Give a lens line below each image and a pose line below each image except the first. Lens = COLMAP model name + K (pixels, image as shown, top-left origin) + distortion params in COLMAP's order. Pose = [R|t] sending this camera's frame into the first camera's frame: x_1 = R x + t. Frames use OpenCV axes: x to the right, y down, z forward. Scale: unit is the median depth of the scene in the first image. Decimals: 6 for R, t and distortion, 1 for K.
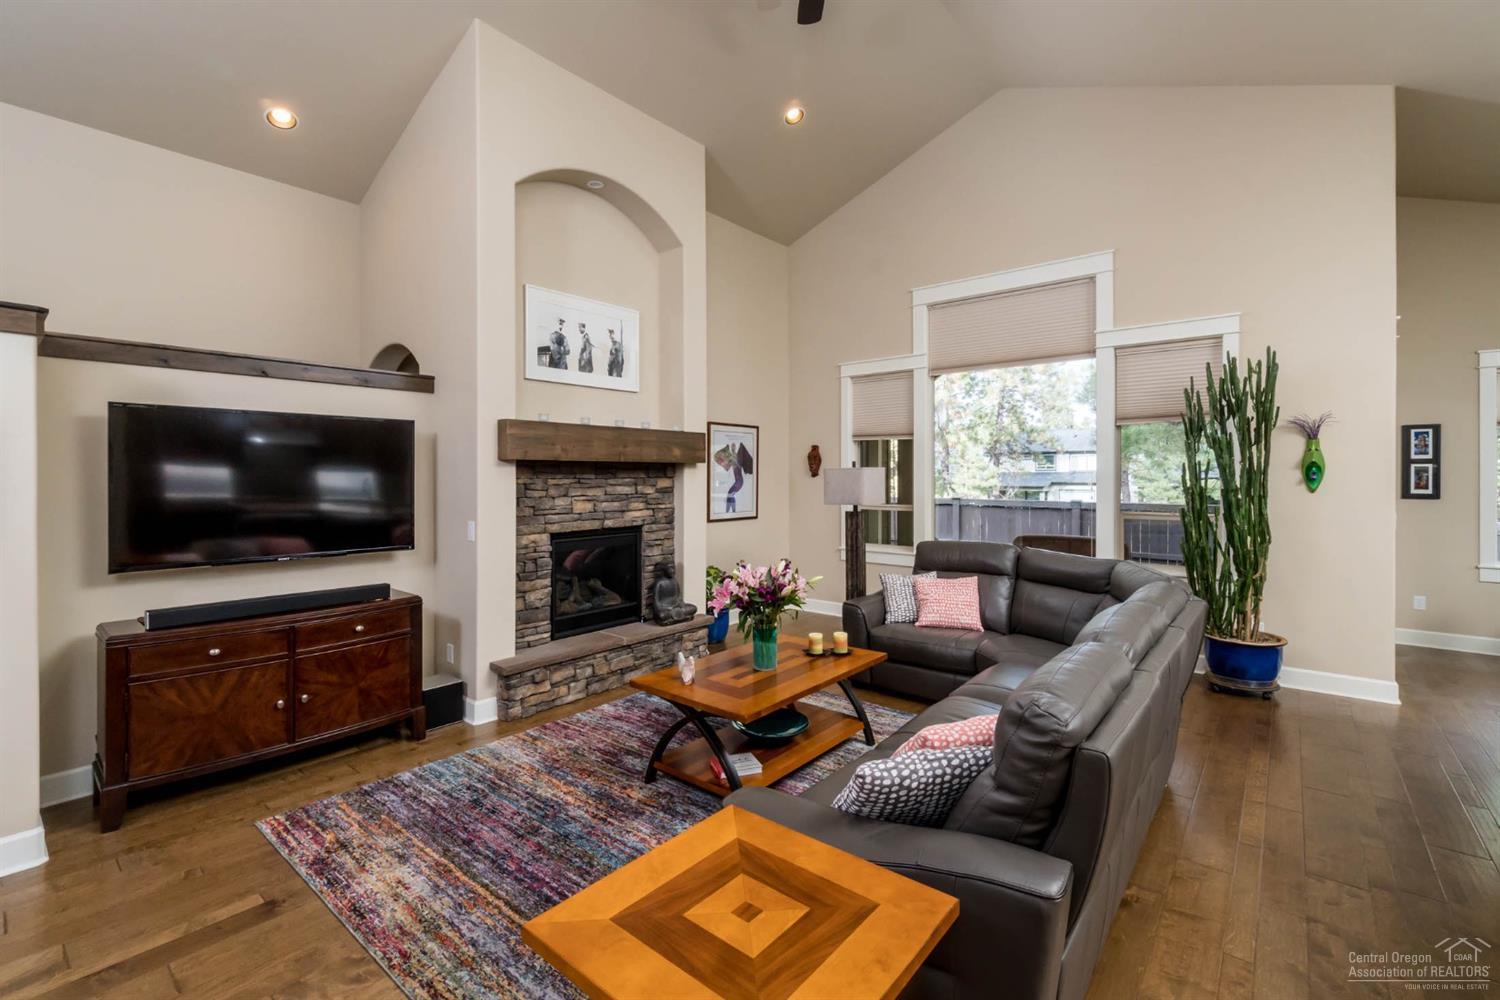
lens RADIAL K [[651.5, 0, 758.7], [0, 651.5, 479.5], [0, 0, 1]] dist [0.002304, 0.000525]
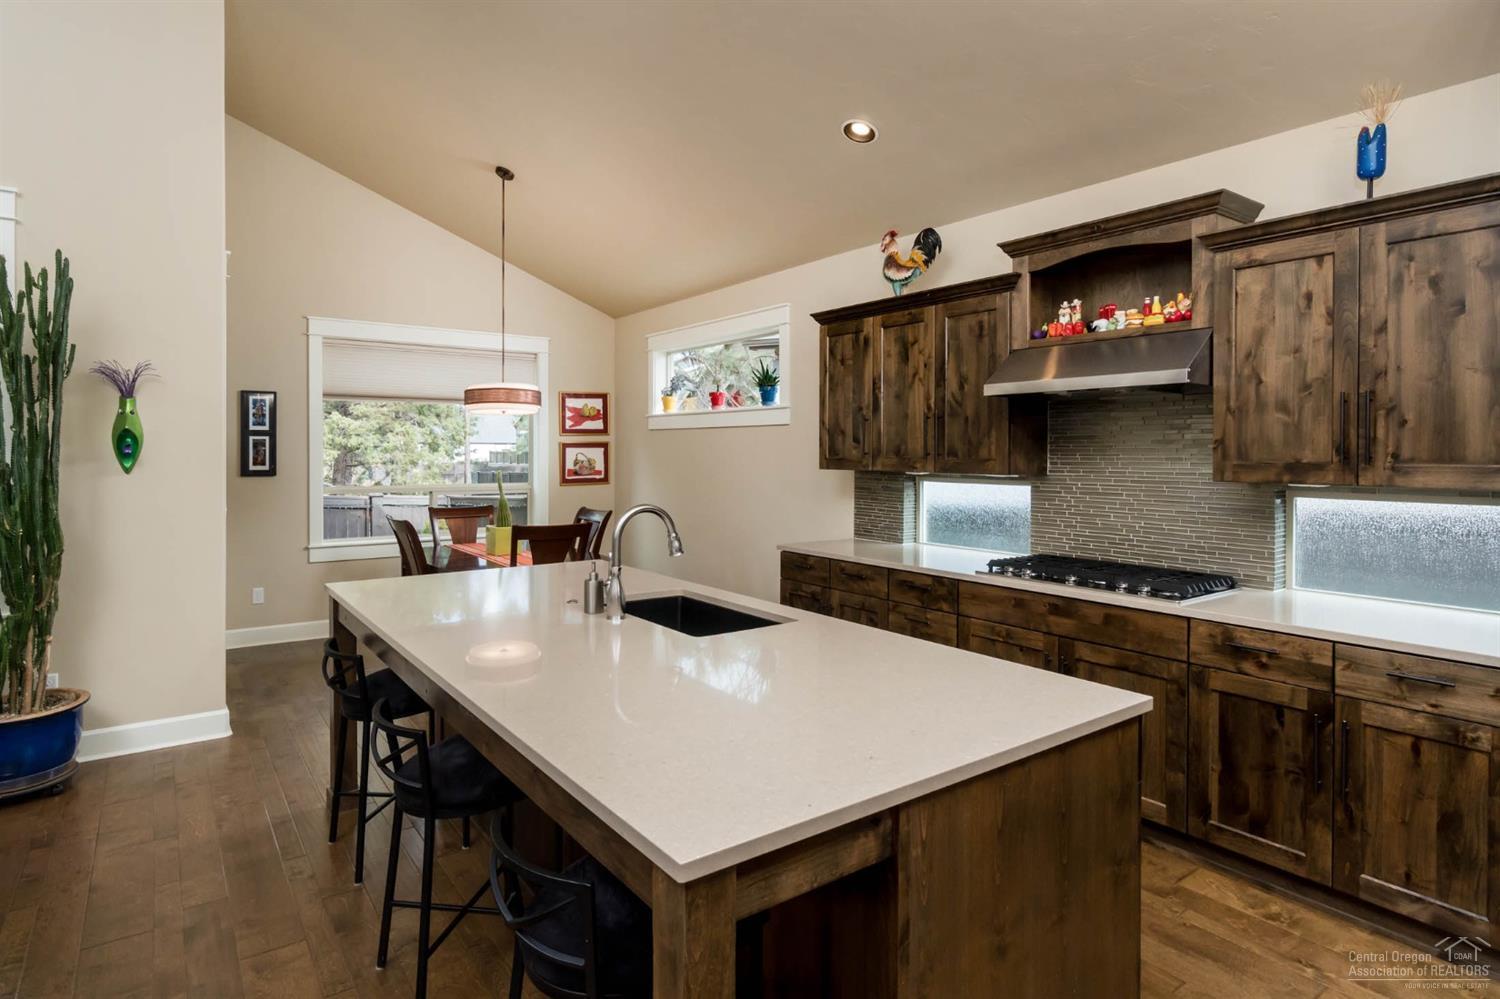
lens RADIAL K [[789.8, 0, 721.2], [0, 789.8, 452.2], [0, 0, 1]] dist [-0.007386, 0.003685]
pose [[0.263529, -0.000099, 0.964651, 0.173182], [0.002292, 0.999997, -0.000523, -0.000553], [-0.964649, 0.002349, 0.263529, 0.137366]]
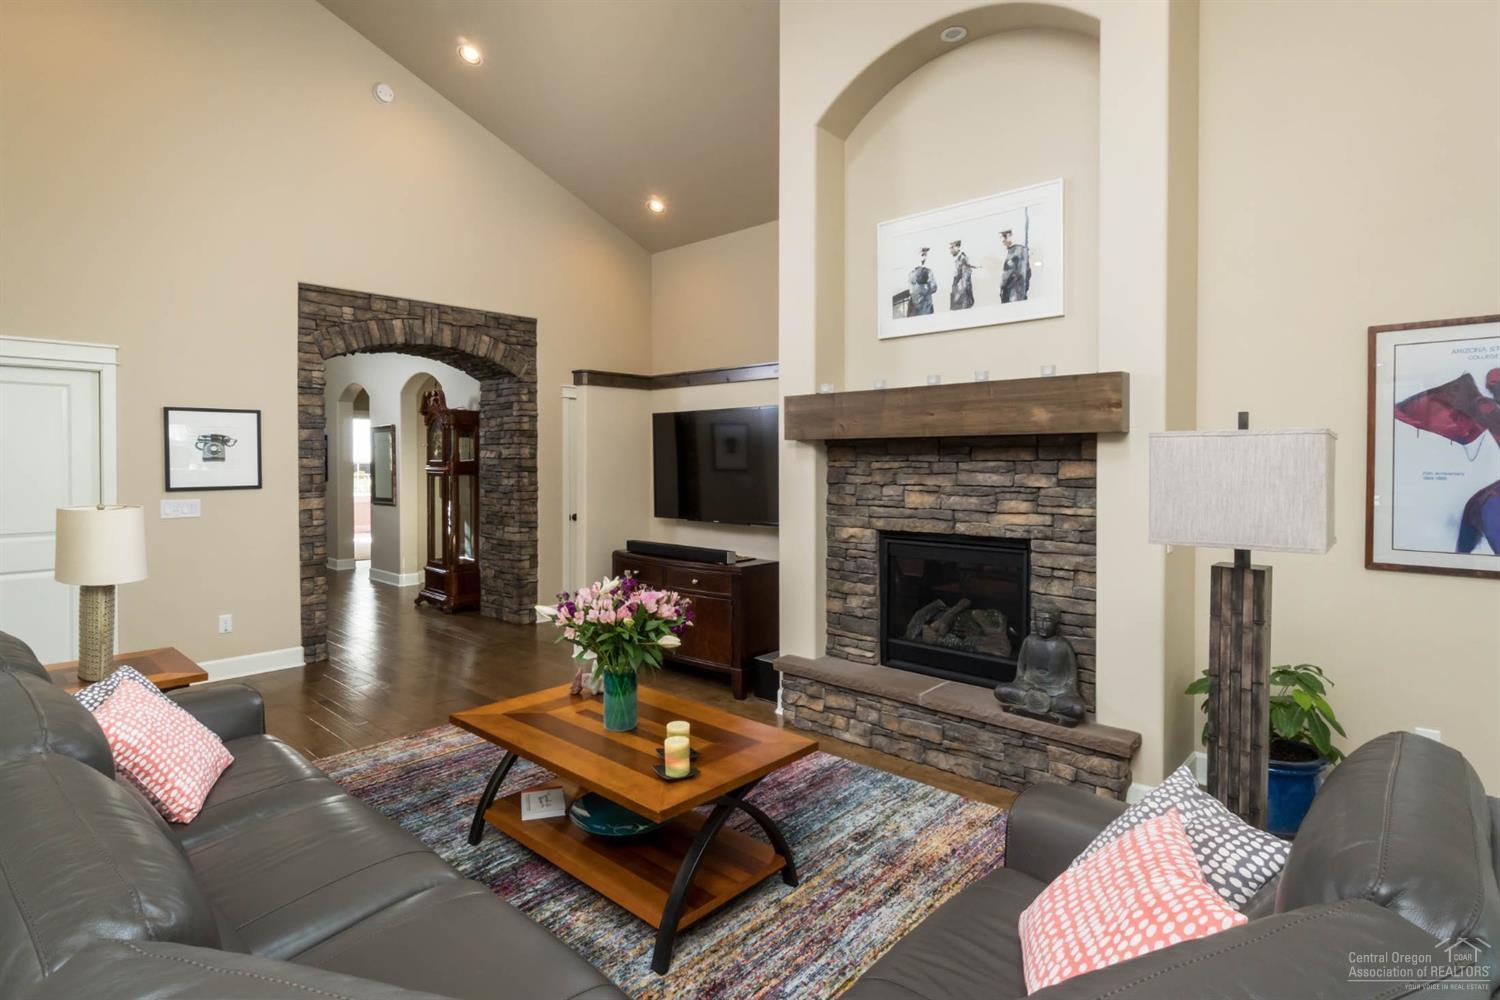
lens RADIAL K [[757.8, 0, 772.8], [0, 757.8, 479.7], [0, 0, 1]] dist [0.000595, -0.000267]
pose [[-0.037727, 0.027404, -0.998912, 0.579282], [-0.006362, 0.999597, 0.027663, -0.003262], [0.999268, 0.007398, -0.037537, 0.862244]]
